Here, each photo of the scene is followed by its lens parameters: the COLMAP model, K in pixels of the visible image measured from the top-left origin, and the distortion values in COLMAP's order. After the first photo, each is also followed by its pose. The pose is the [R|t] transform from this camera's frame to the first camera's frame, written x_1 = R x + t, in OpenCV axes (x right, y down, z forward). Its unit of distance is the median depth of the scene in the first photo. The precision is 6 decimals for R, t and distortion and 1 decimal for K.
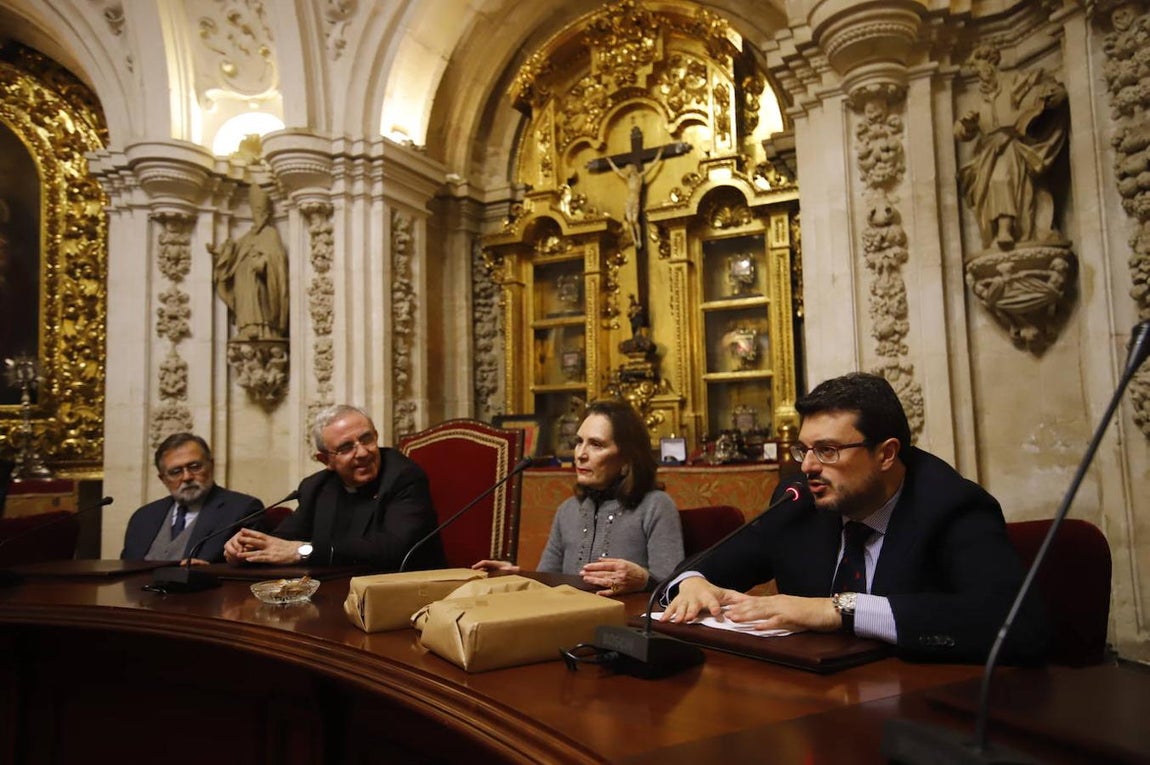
lens RADIAL K [[798.1, 0, 587.9], [0, 798.1, 380.9], [0, 0, 1]] dist [0.031688, -0.004355]
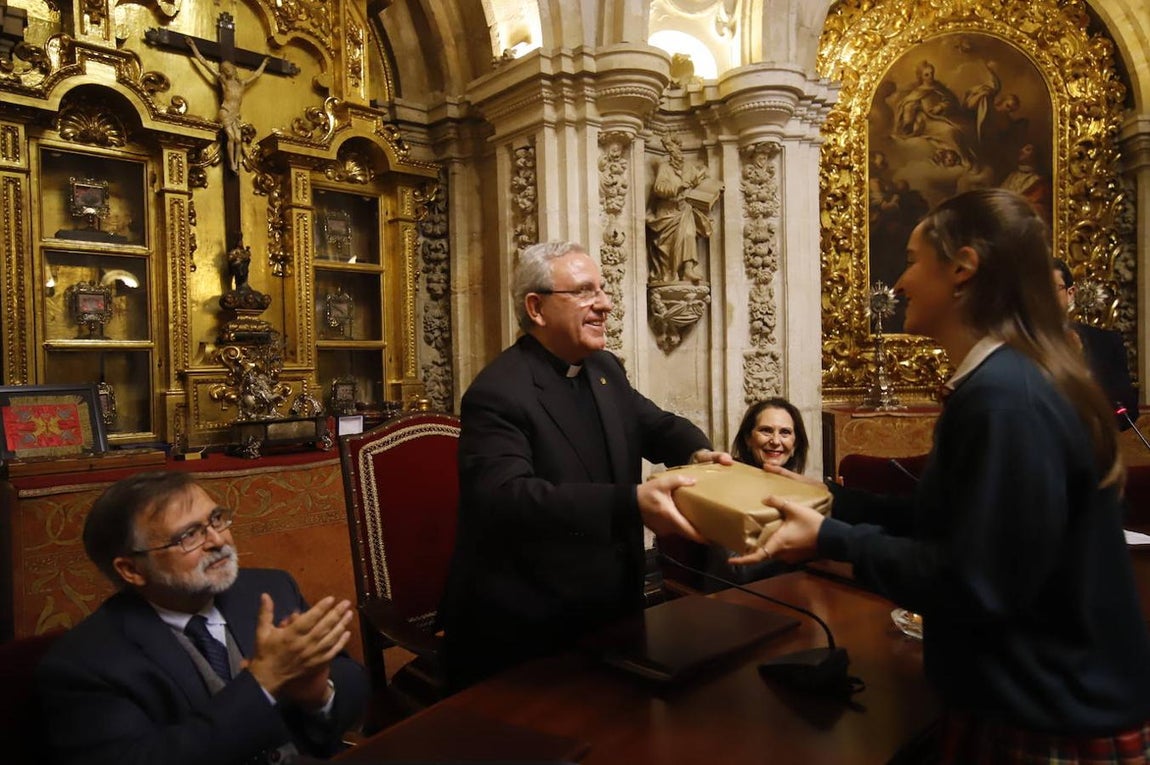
lens RADIAL K [[757.2, 0, 578.7], [0, 757.2, 377.6], [0, 0, 1]] dist [0.028926, -0.007579]
pose [[0.382953, -0.000337, 0.923768, -0.759550], [-0.066396, 0.997404, 0.027888, -0.014600], [-0.921379, -0.072014, 0.381936, 0.583044]]
